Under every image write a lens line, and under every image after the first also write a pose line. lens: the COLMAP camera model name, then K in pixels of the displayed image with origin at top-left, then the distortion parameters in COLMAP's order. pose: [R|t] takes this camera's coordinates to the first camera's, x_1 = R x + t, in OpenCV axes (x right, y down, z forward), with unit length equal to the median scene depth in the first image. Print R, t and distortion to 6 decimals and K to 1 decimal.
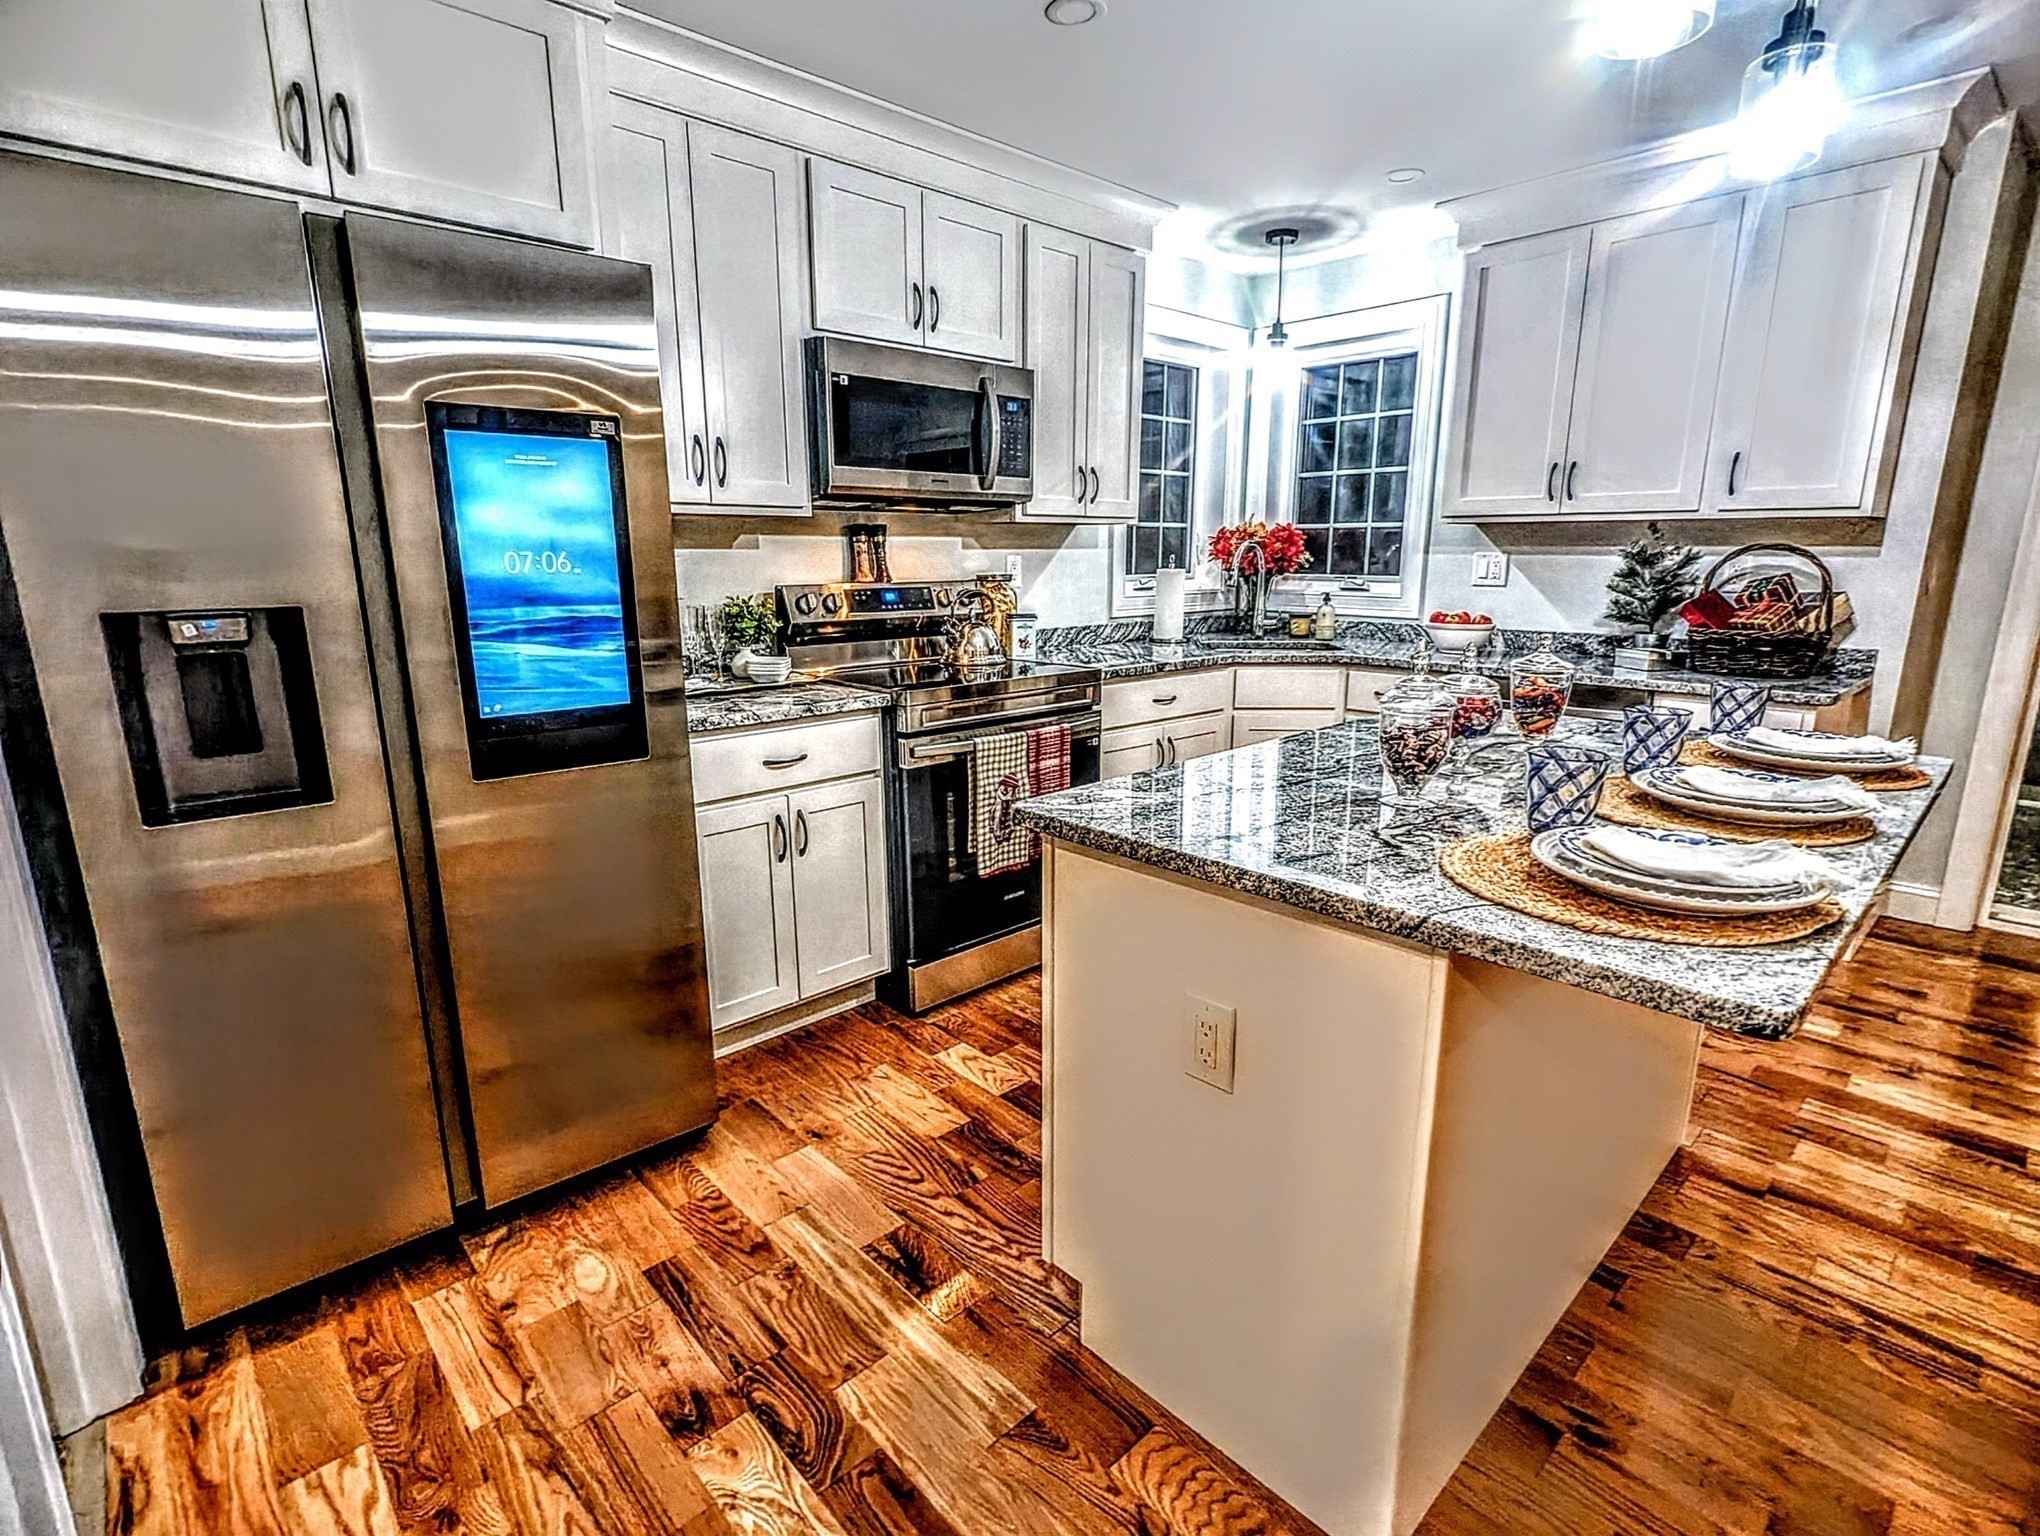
lens RADIAL K [[991.3, 0, 1020.2], [0, 991.3, 774.1], [0, 0, 1]] dist [-0.000887, 0.001043]
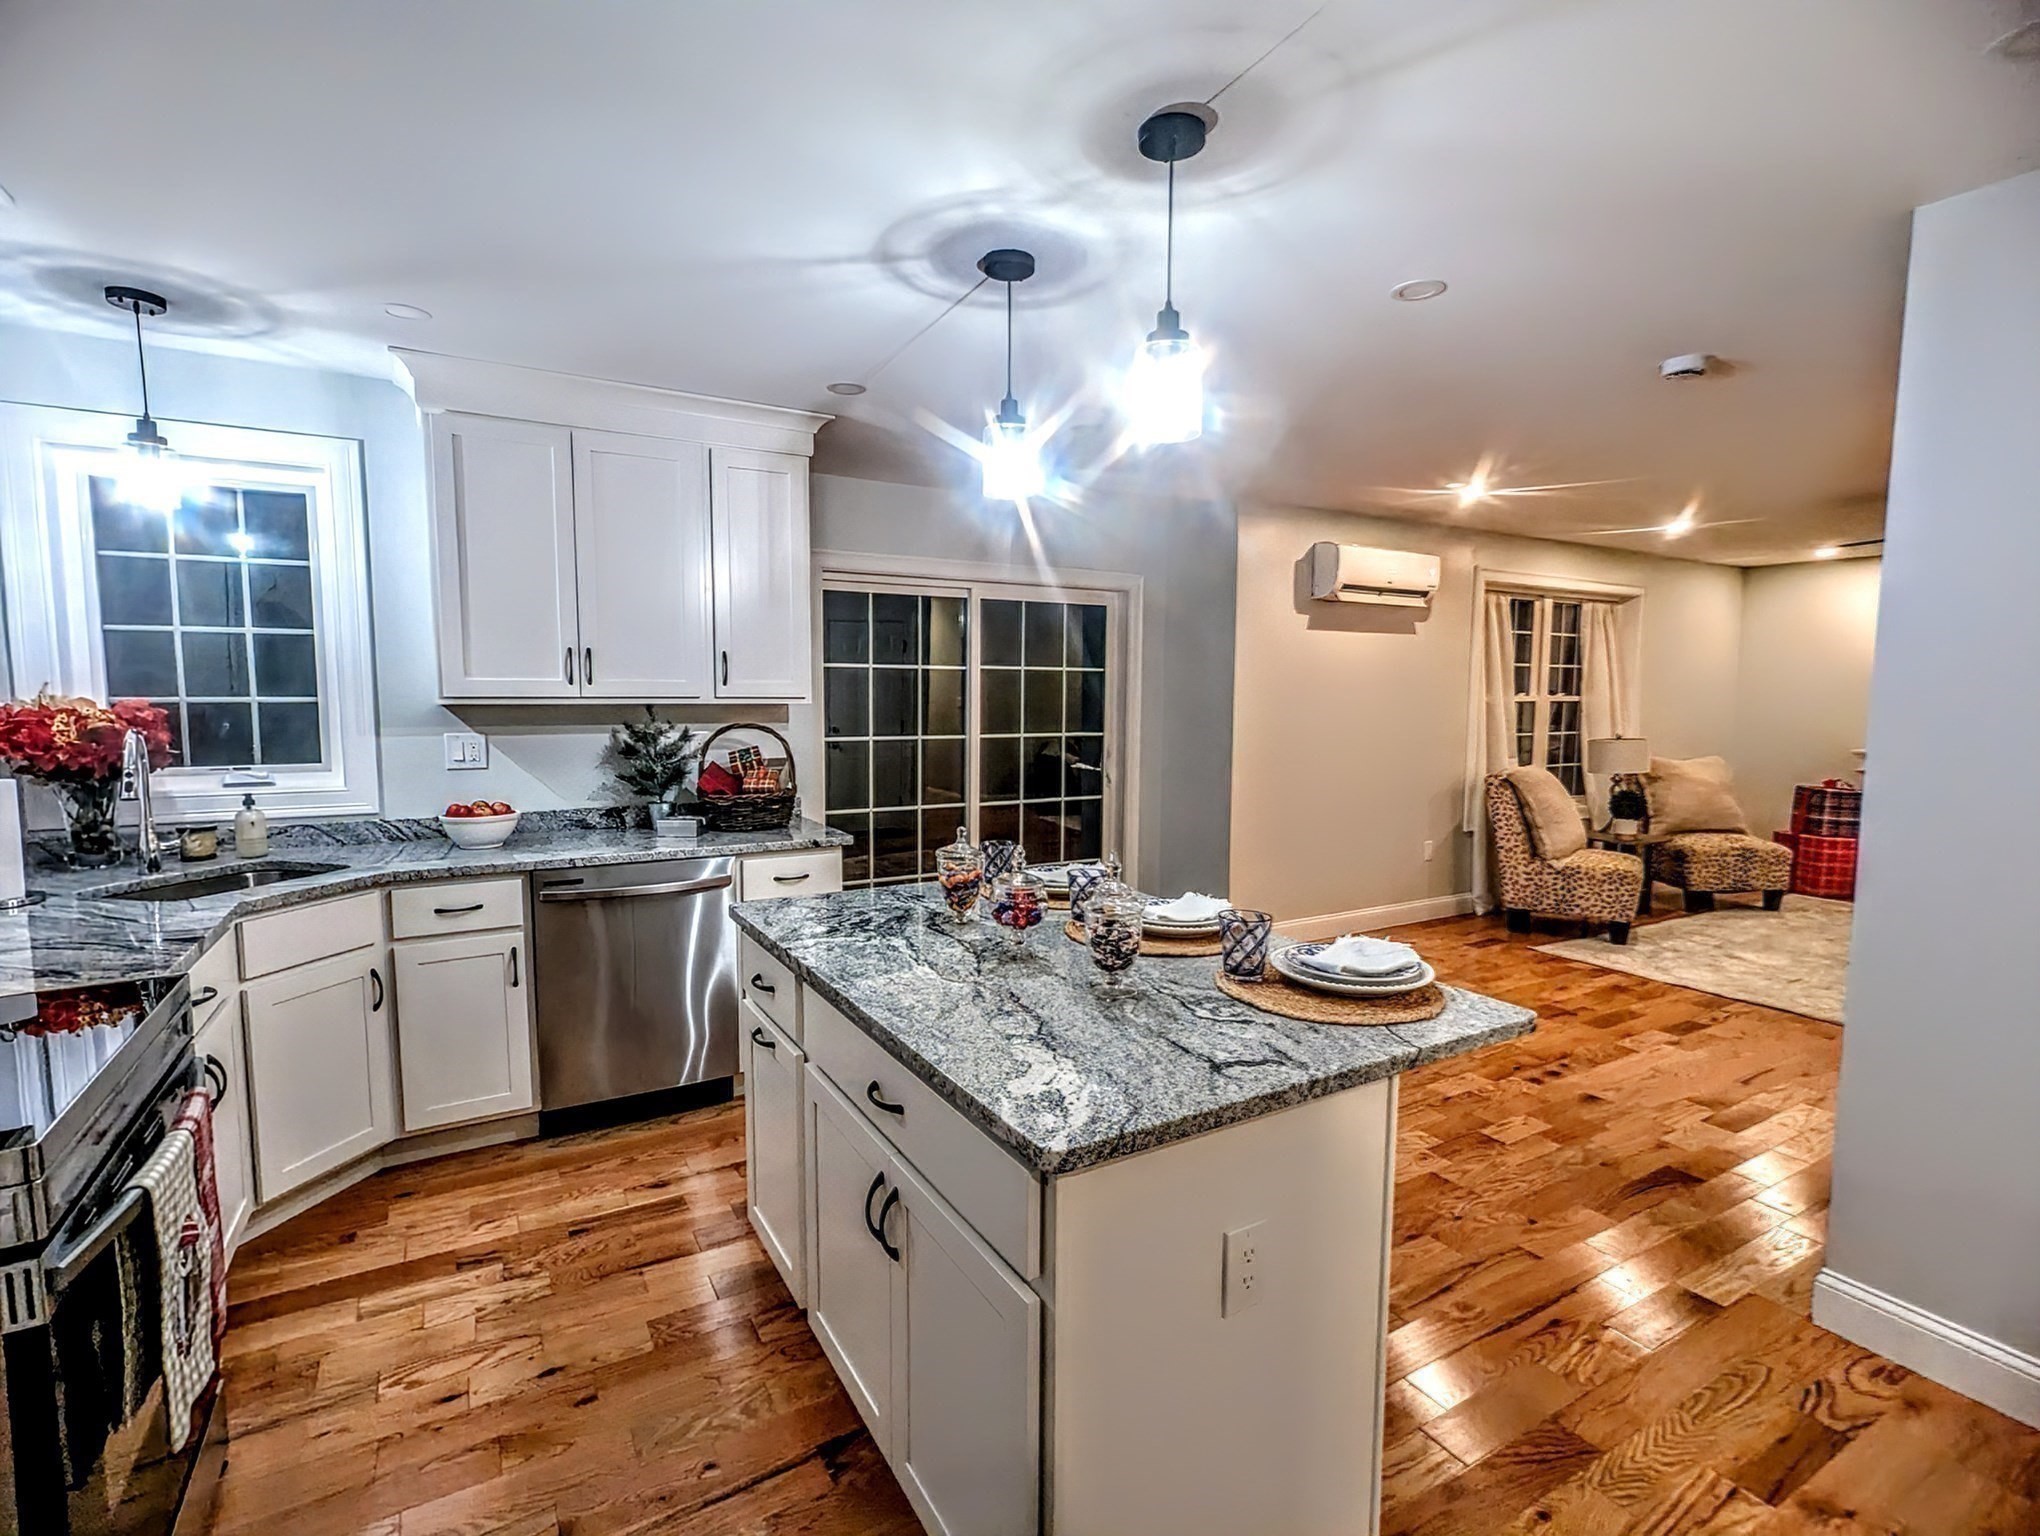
lens RADIAL K [[968.3, 0, 1021.8], [0, 968.3, 775.5], [0, 0, 1]] dist [0.002893, 0.000198]
pose [[0.219867, -0.086547, 0.971683, -0.382618], [0.210854, 0.976728, 0.039285, -0.153242], [-0.952470, 0.196245, 0.232999, 0.425137]]
